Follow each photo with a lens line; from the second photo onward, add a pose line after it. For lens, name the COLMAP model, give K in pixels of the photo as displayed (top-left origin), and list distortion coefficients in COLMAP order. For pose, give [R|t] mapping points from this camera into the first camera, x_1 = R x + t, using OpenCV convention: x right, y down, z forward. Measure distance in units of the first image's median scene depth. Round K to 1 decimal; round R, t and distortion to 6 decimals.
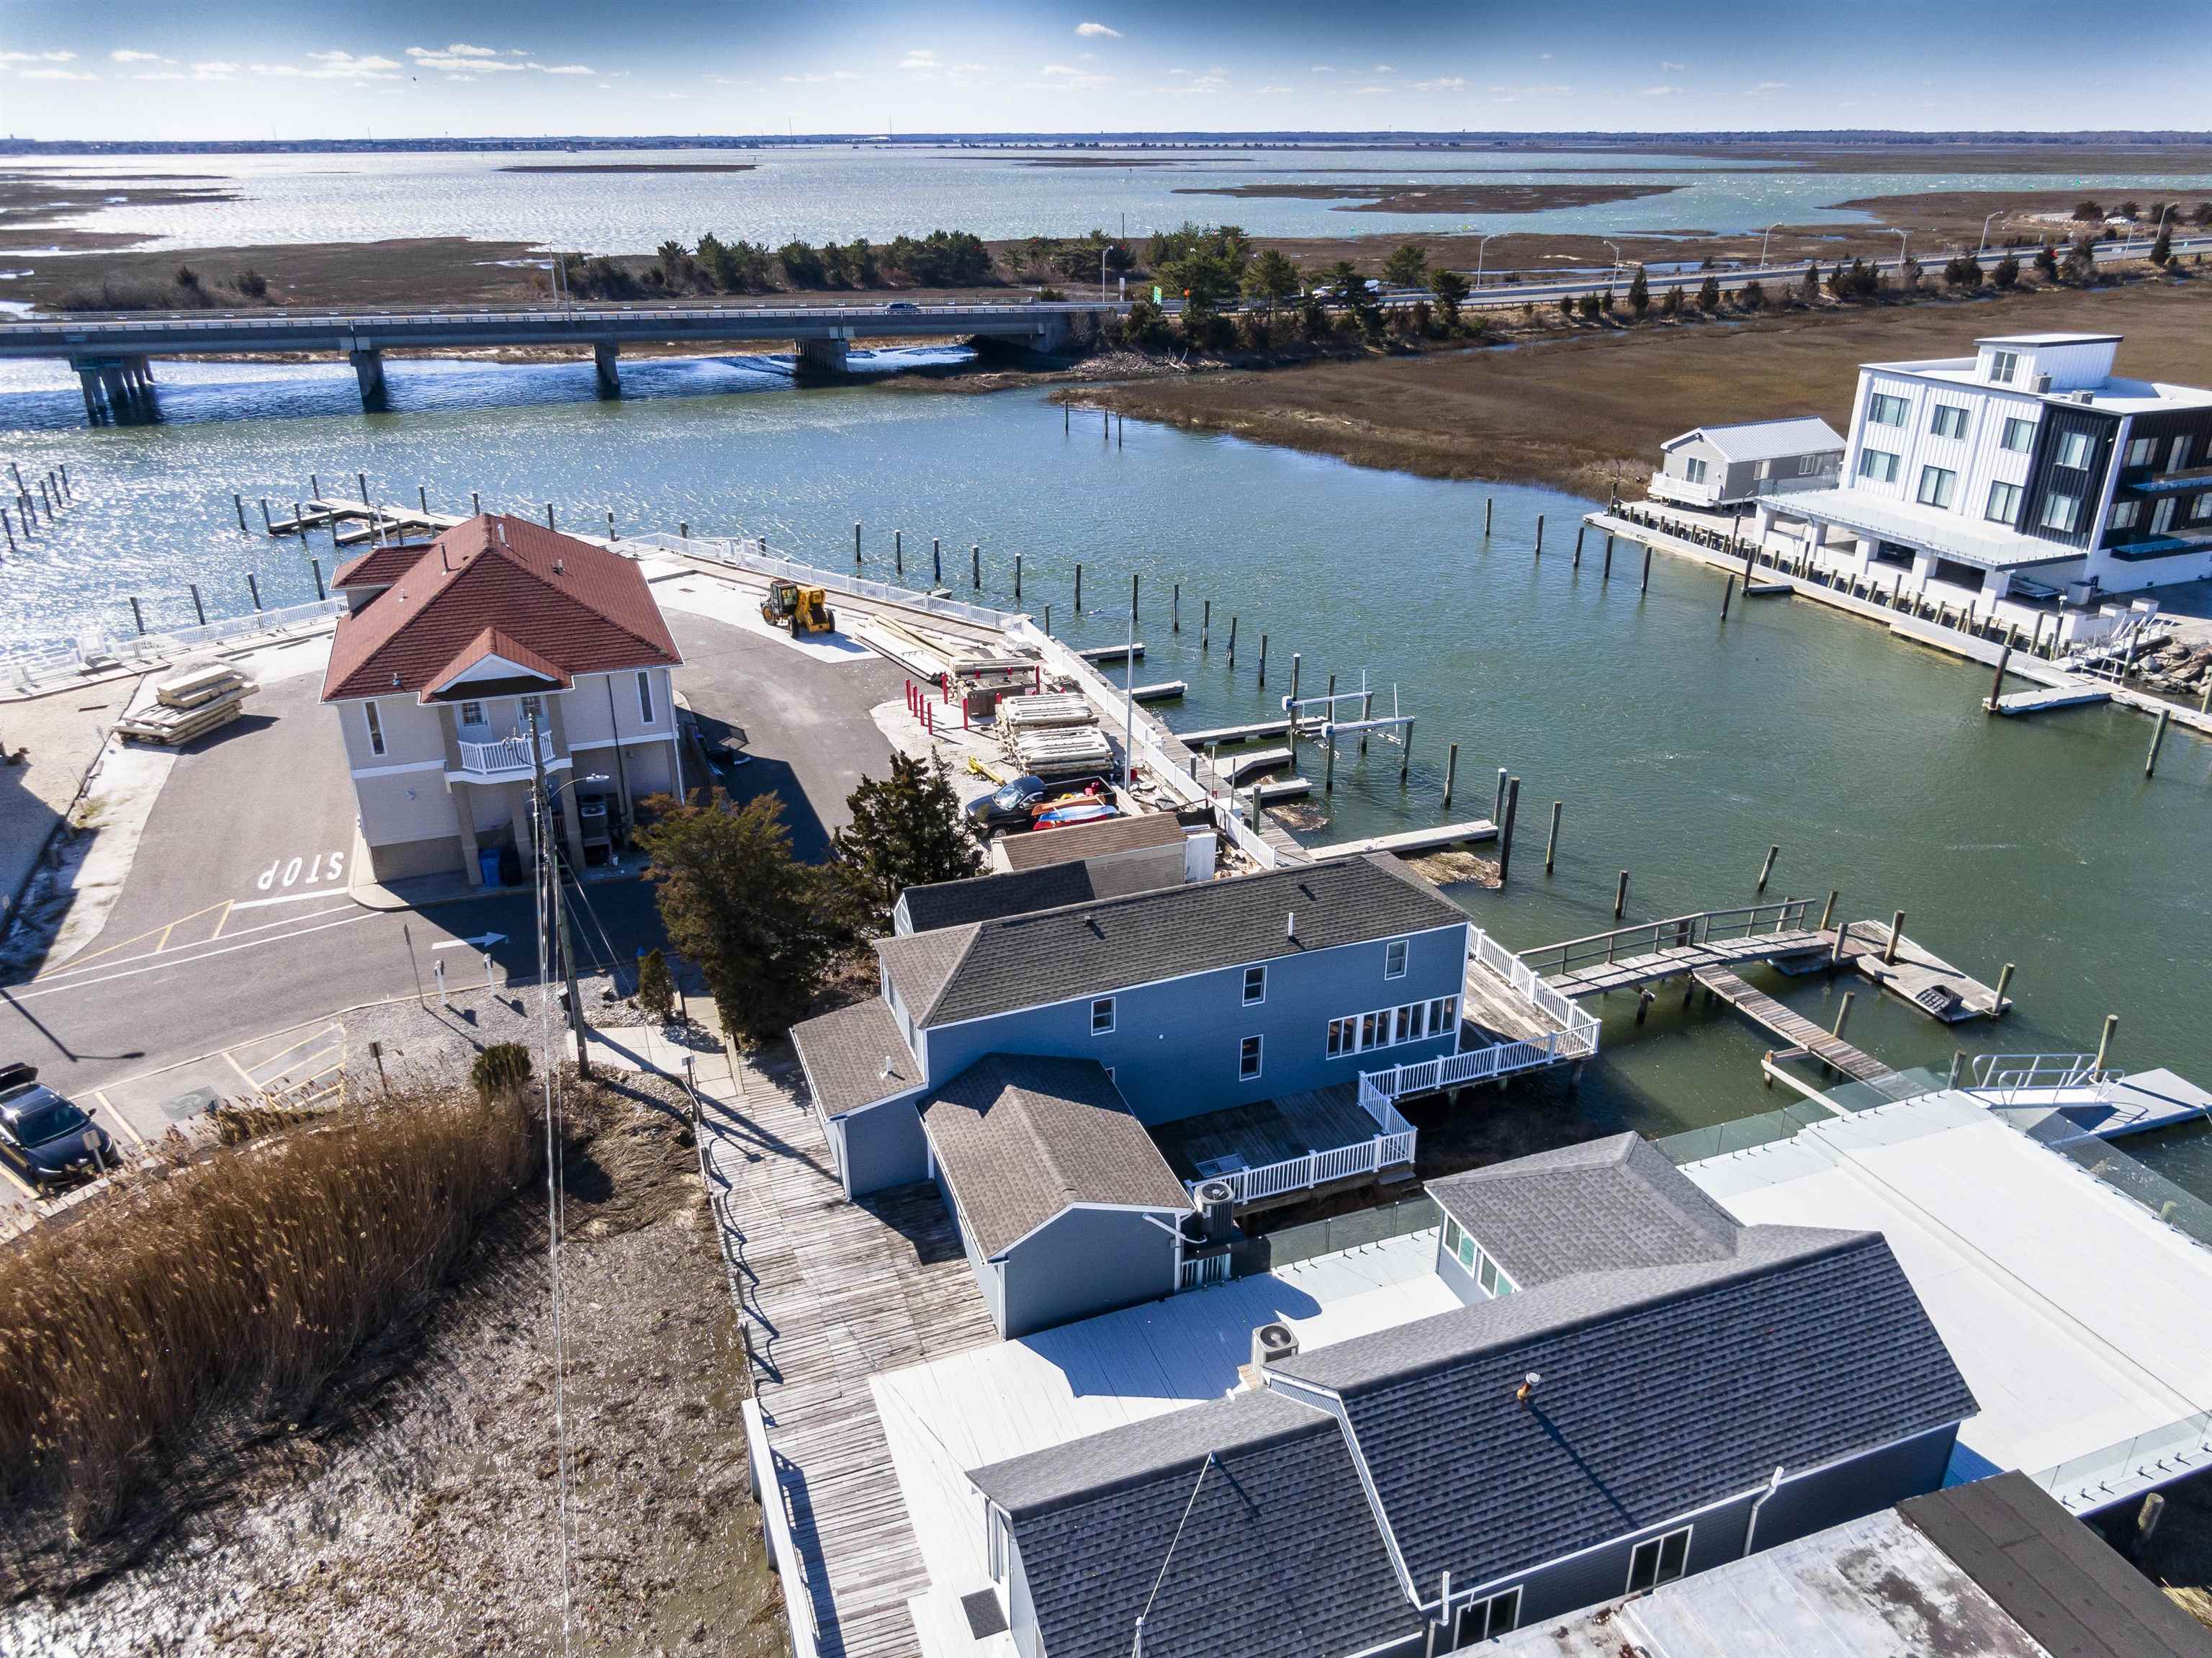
lens RADIAL K [[1569.4, 0, 1107.3], [0, 1569.4, 836.5], [0, 0, 1]] dist [0.015645, -0.030560]
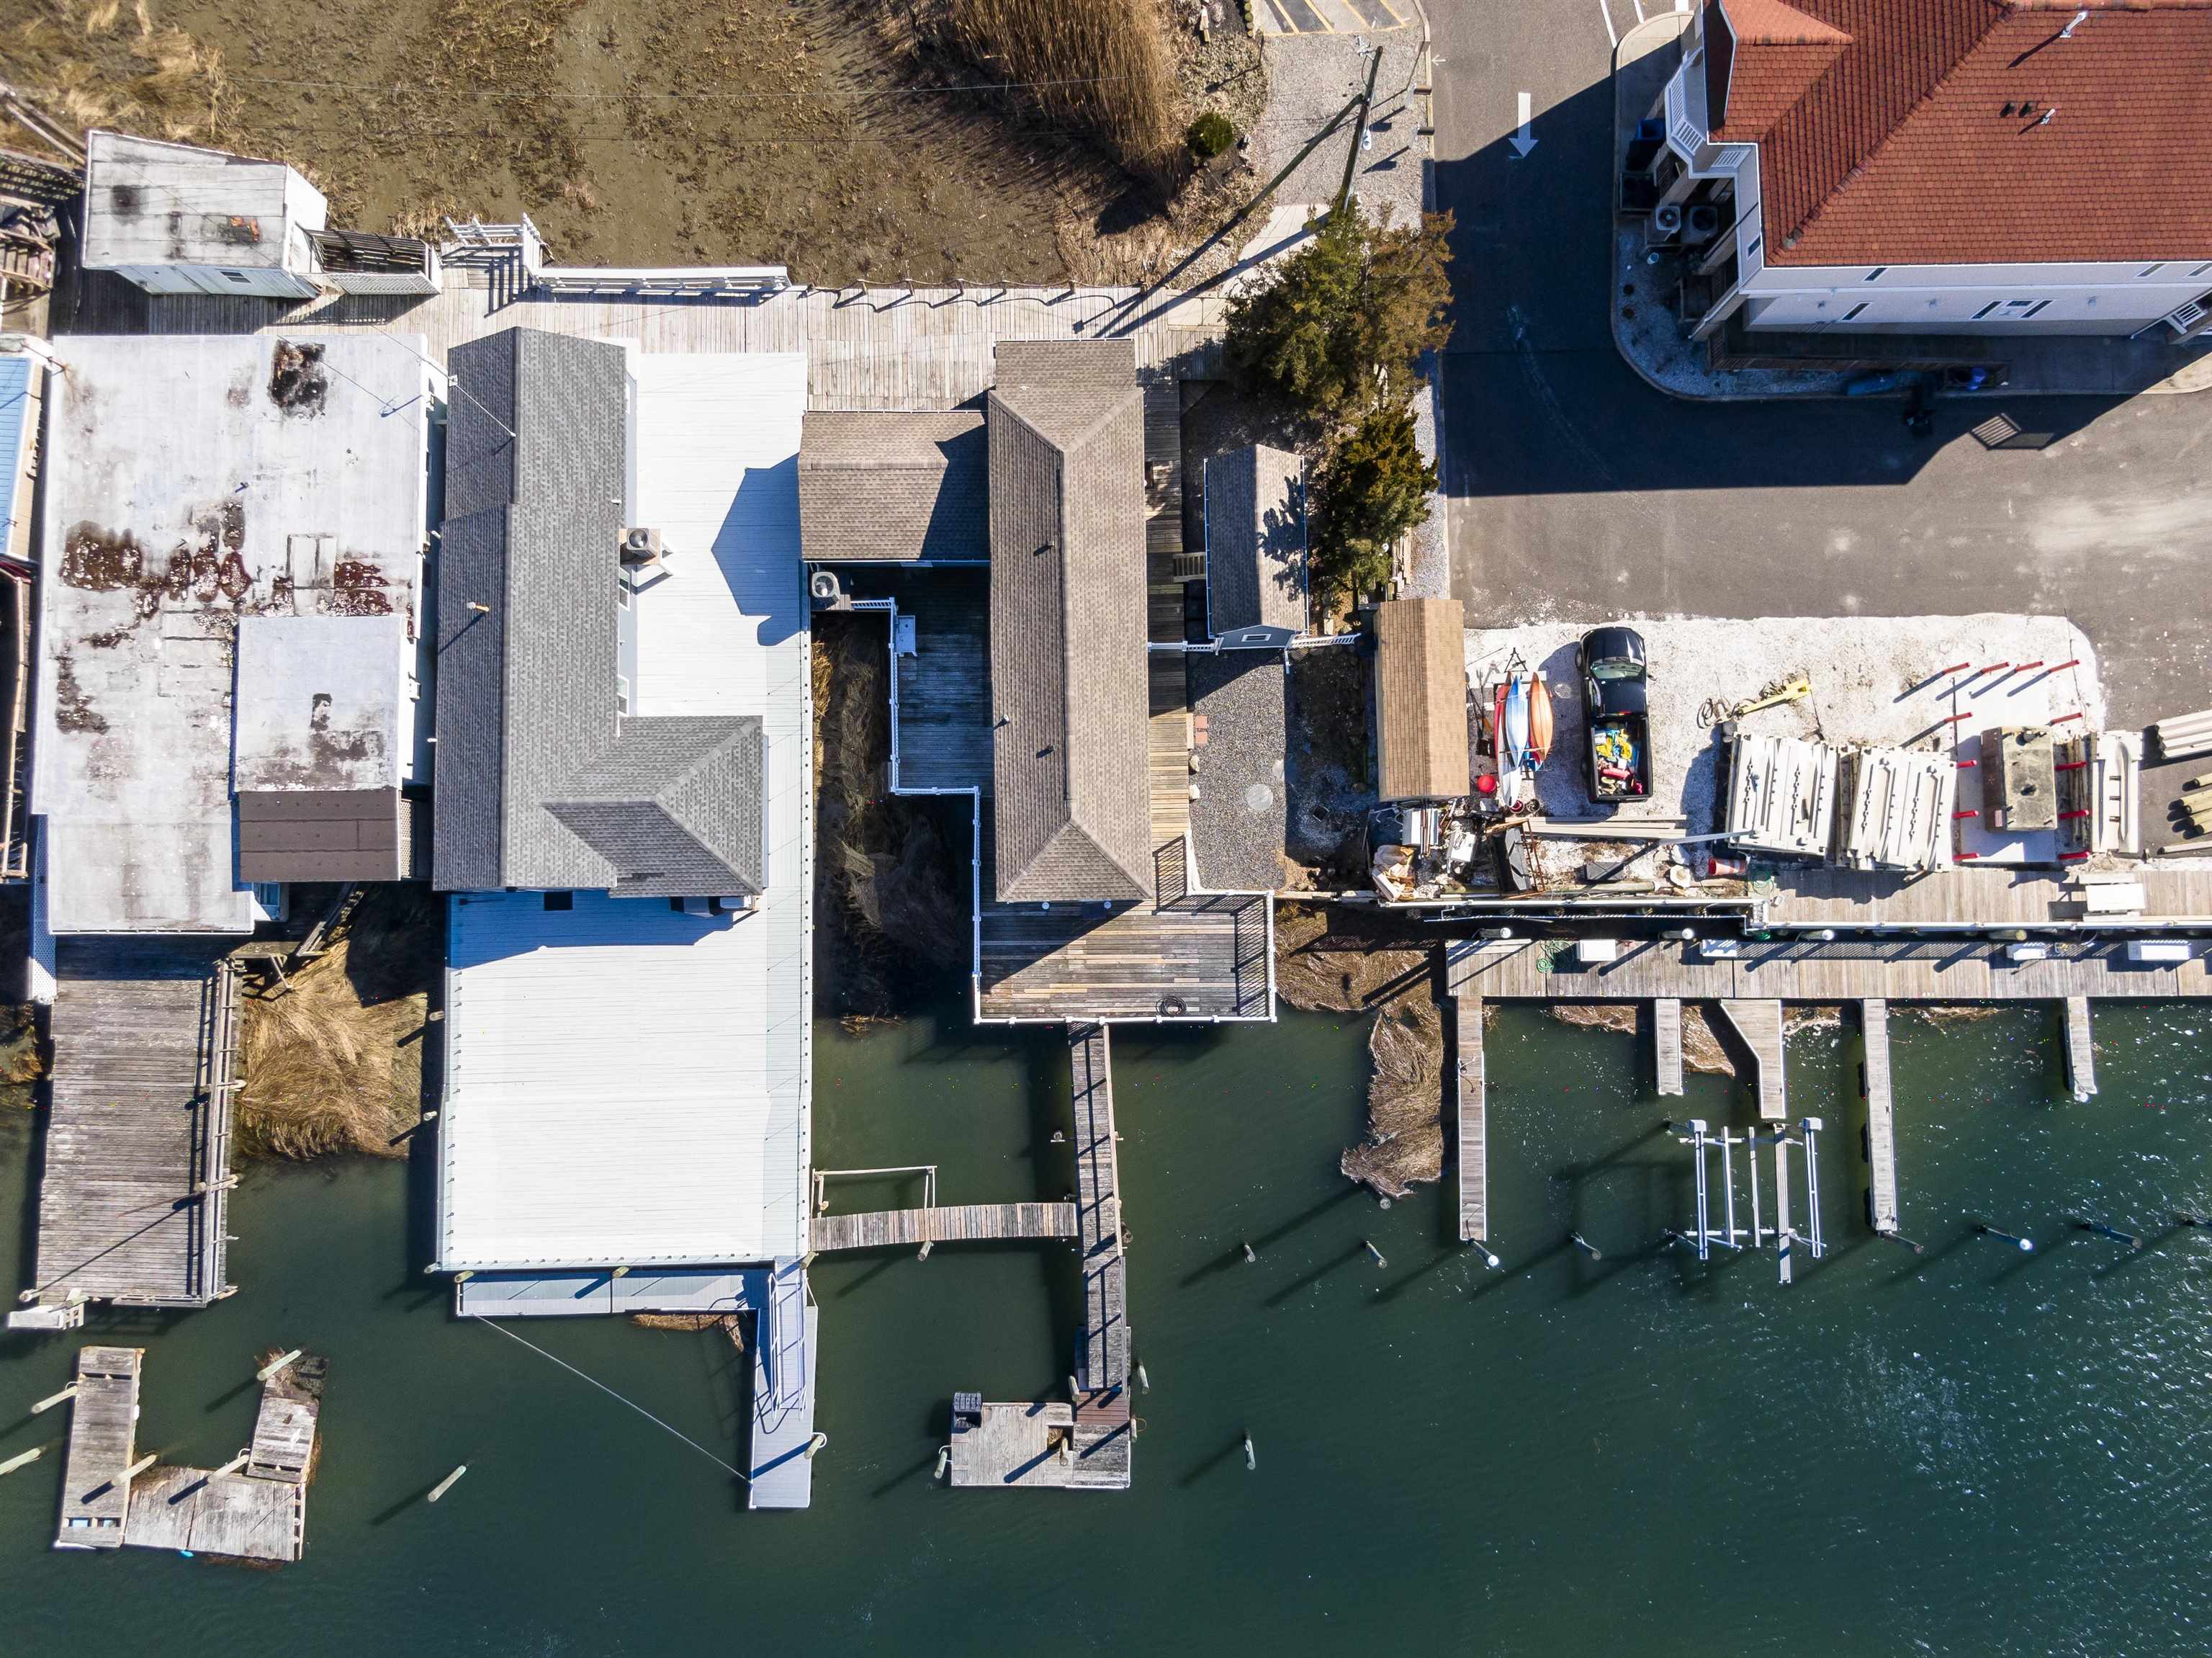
lens RADIAL K [[1569.4, 0, 1107.3], [0, 1569.4, 836.5], [0, 0, 1]] dist [0.015645, -0.030560]
pose [[-0.341487, 0.937466, -0.067401, 0.148630], [-0.382270, -0.073019, 0.921161, -0.610380], [0.858636, 0.340330, 0.383301, 0.388447]]
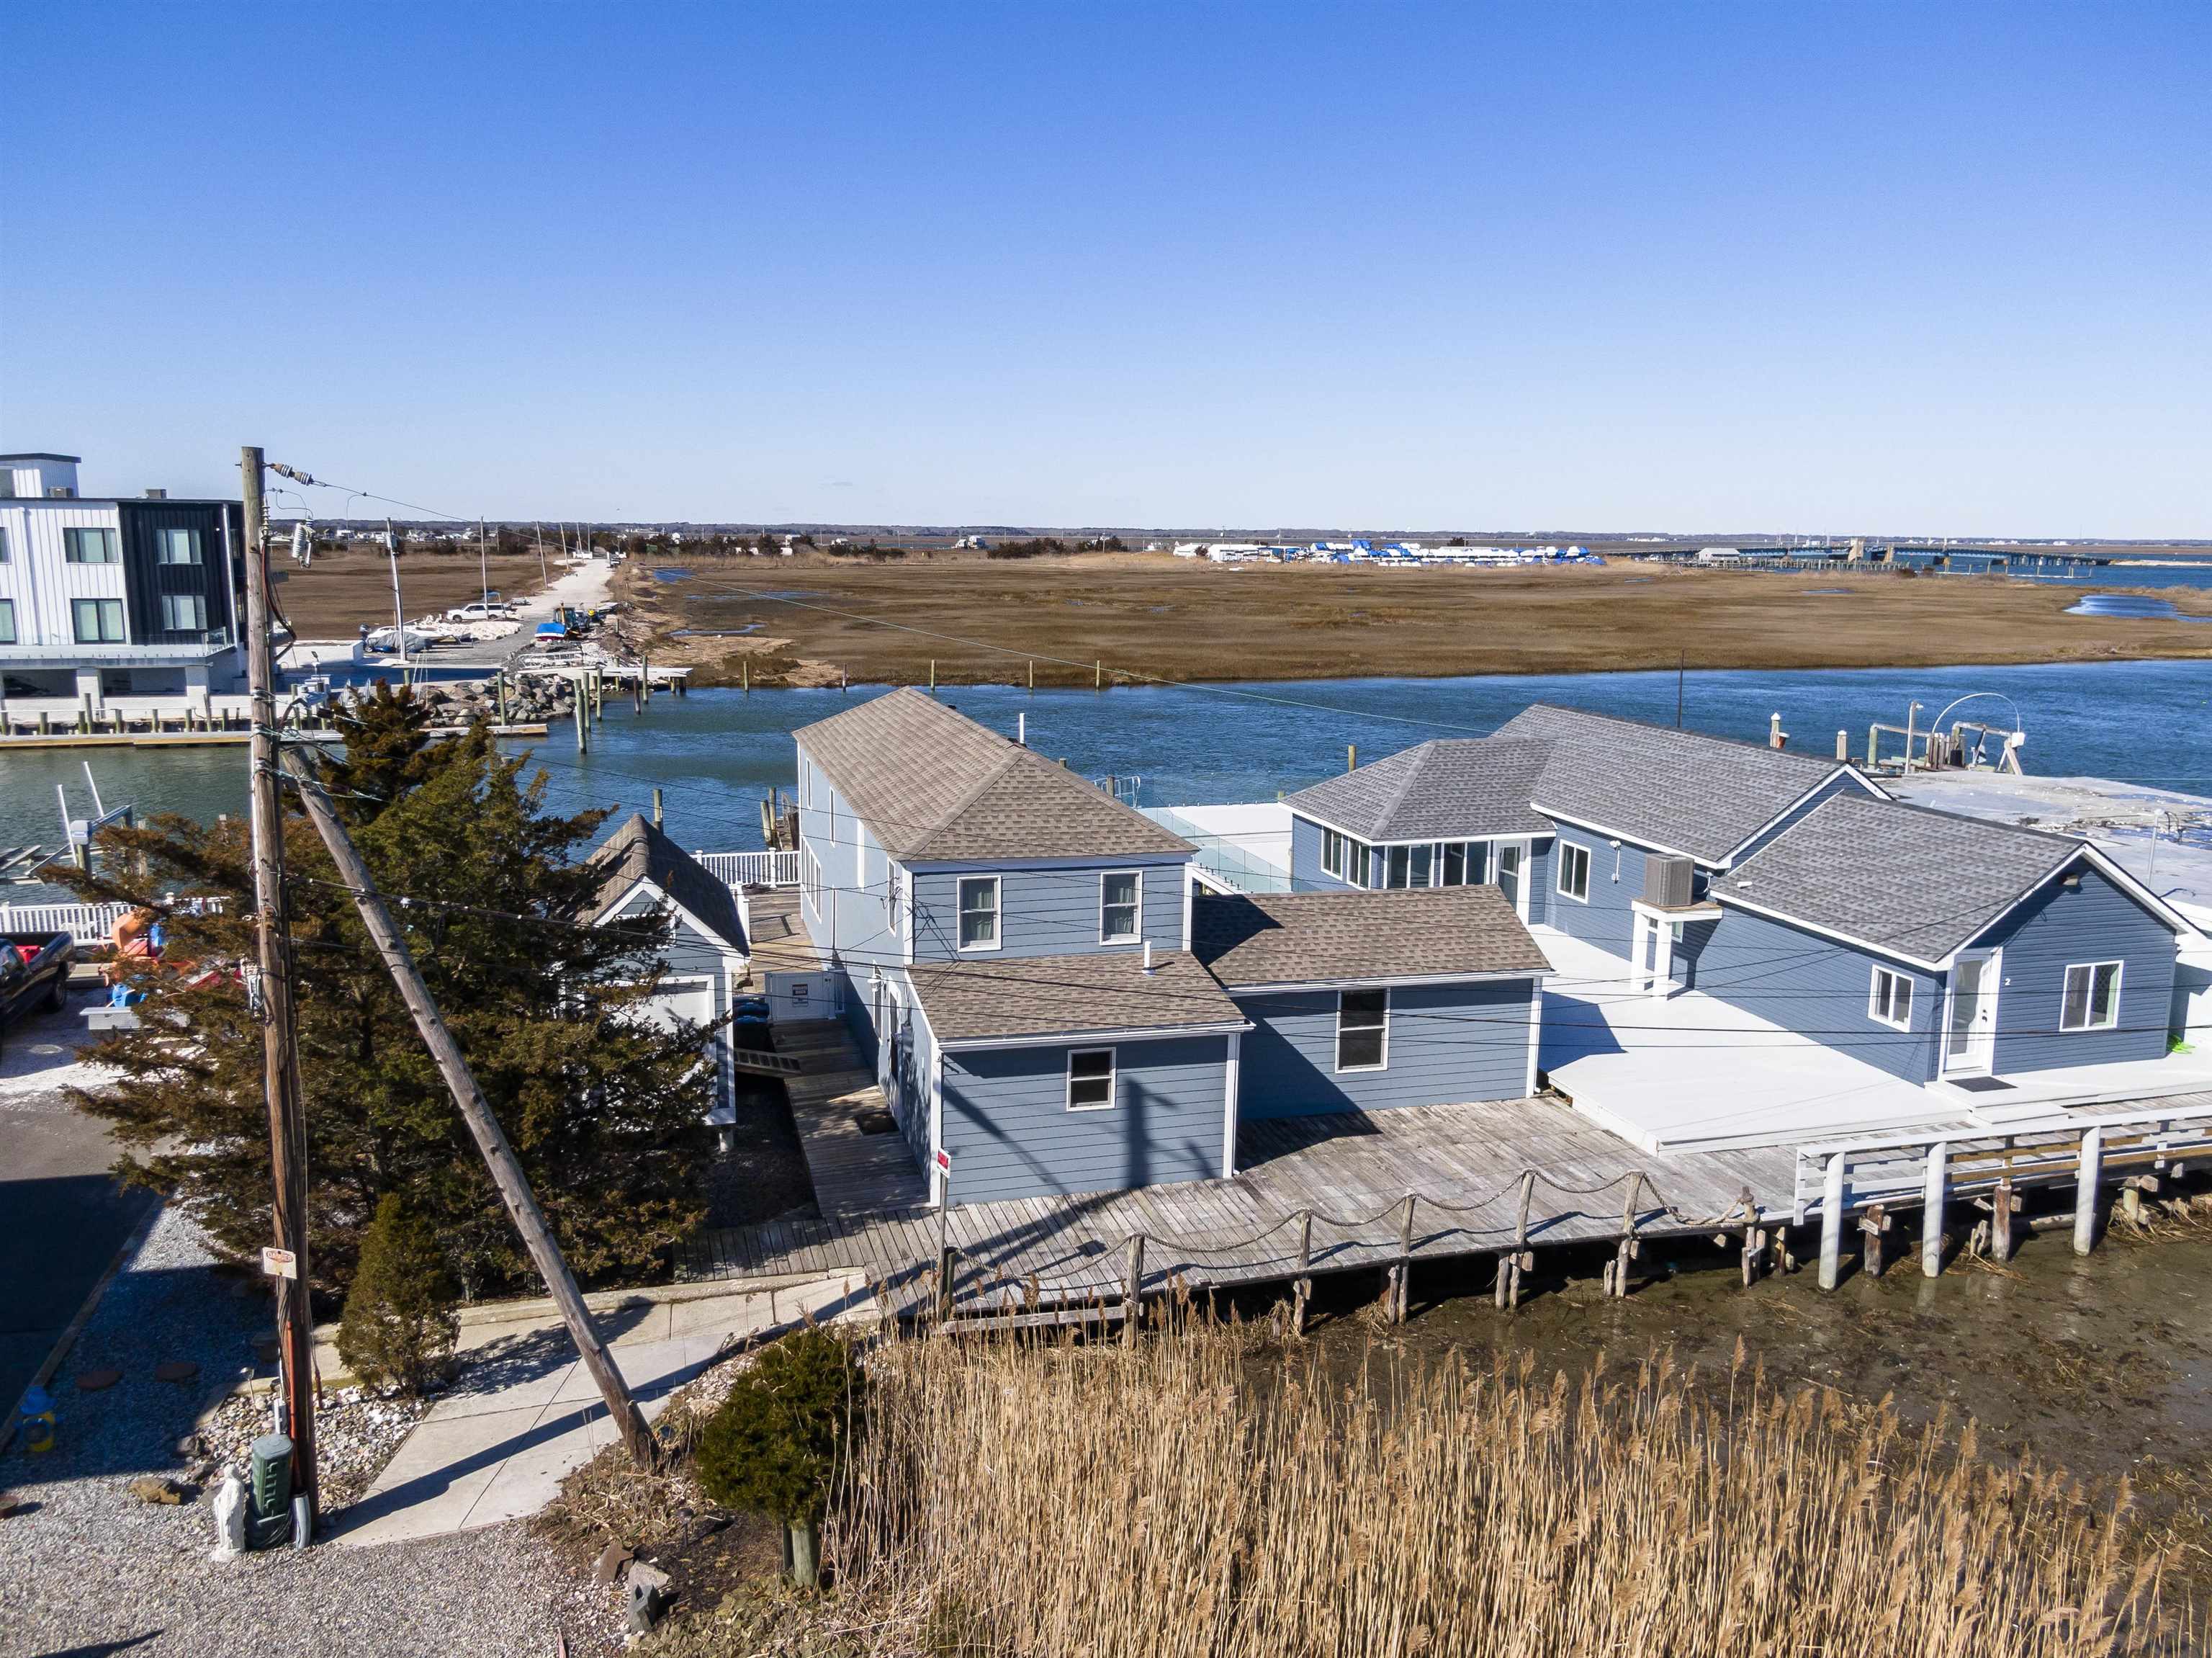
lens RADIAL K [[1650.9, 0, 1099.2], [0, 1650.9, 831.9], [0, 0, 1]] dist [0.002205, -0.005283]
pose [[0.090850, -0.175808, 0.980223, -0.426007], [0.397793, 0.908765, 0.126123, 0.008145], [-0.912966, 0.378467, 0.152497, 0.506505]]
